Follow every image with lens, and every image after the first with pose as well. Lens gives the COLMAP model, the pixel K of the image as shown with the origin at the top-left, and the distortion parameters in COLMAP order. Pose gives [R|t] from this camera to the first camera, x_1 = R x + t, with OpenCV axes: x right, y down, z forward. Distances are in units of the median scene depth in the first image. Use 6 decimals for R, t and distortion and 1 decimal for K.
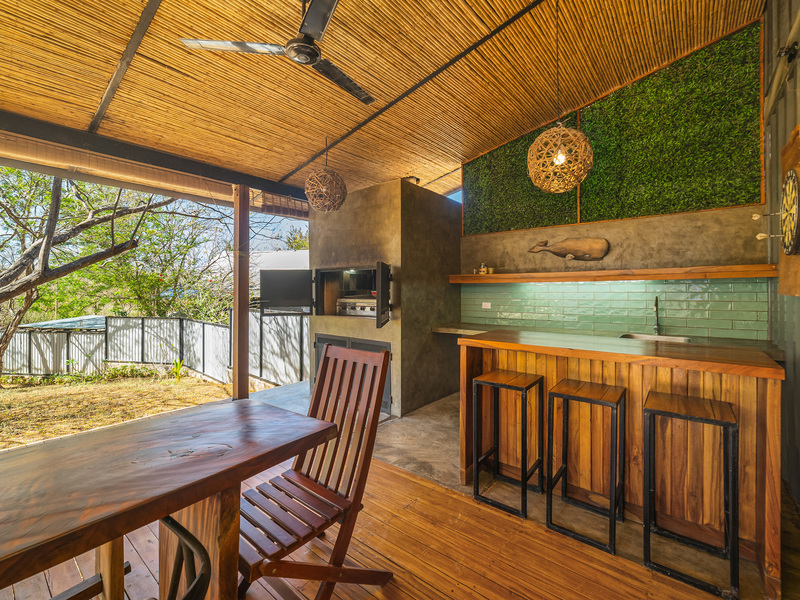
lens RADIAL K [[358.1, 0, 405.7], [0, 358.1, 288.0], [0, 0, 1]] dist [0.001000, 0.001349]
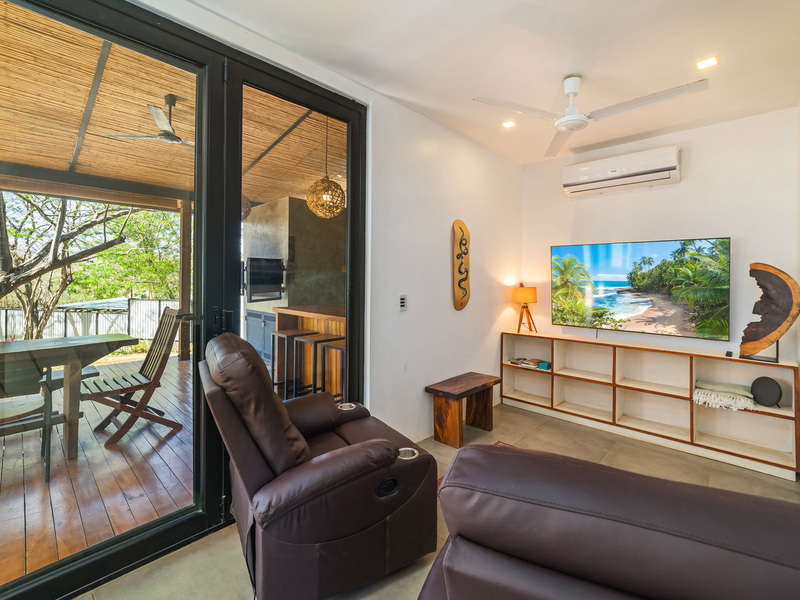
lens RADIAL K [[355.7, 0, 408.9], [0, 355.7, 263.7], [0, 0, 1]] dist [-0.000219, -0.000055]
pose [[0.998184, 0.006718, -0.059855, 0.517035], [-0.008617, 0.999466, -0.031524, -0.006935], [0.059611, 0.031983, 0.997709, -0.326388]]
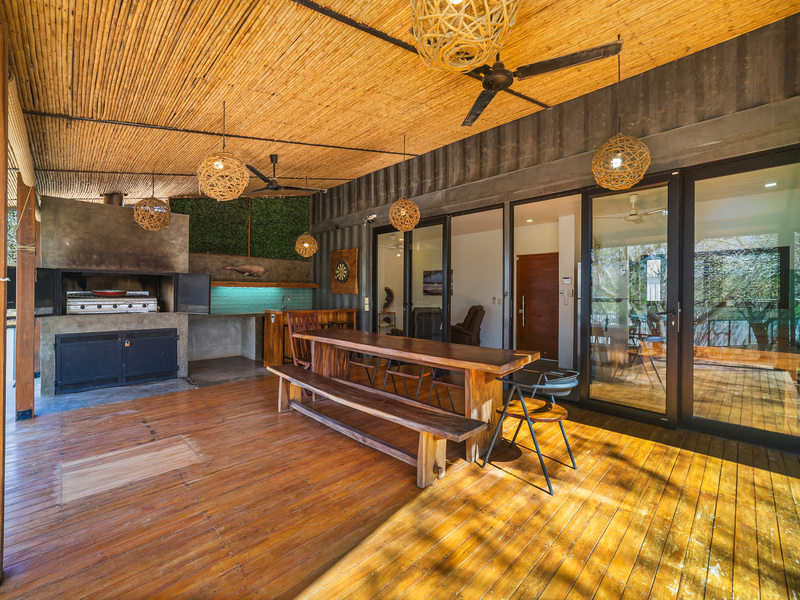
lens RADIAL K [[342.9, 0, 400.0], [0, 342.9, 300.0], [0, 0, 1]] dist [-0.001008, 0.004892]
pose [[0.126672, -0.018887, 0.991765, -1.268440], [-0.011644, 0.999722, 0.020526, 0.004569], [-0.991876, -0.014148, 0.126417, -0.044205]]
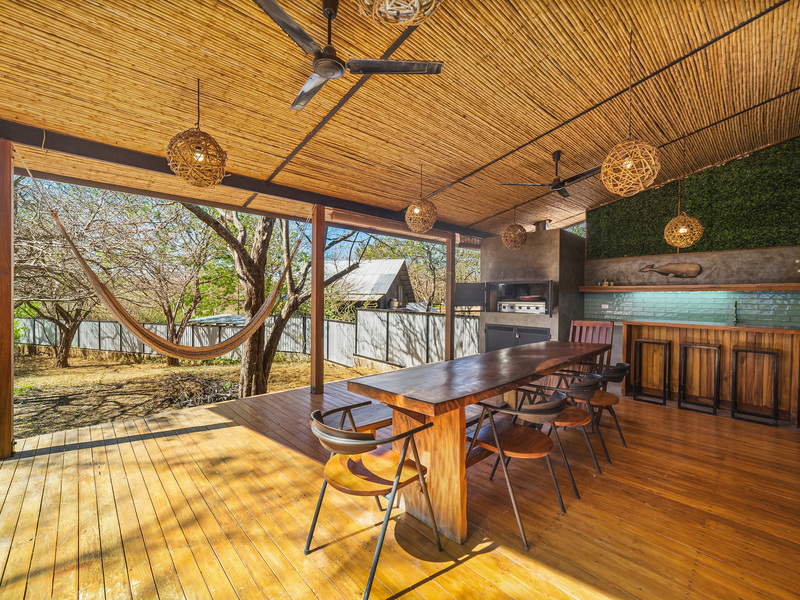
lens RADIAL K [[342.9, 0, 400.0], [0, 342.9, 300.0], [0, 0, 1]] dist [-0.001008, 0.004892]
pose [[0.989470, 0.009670, -0.144417, -0.492287], [-0.007217, 0.999821, 0.017504, 0.001497], [0.144560, -0.016277, 0.989362, -0.645758]]
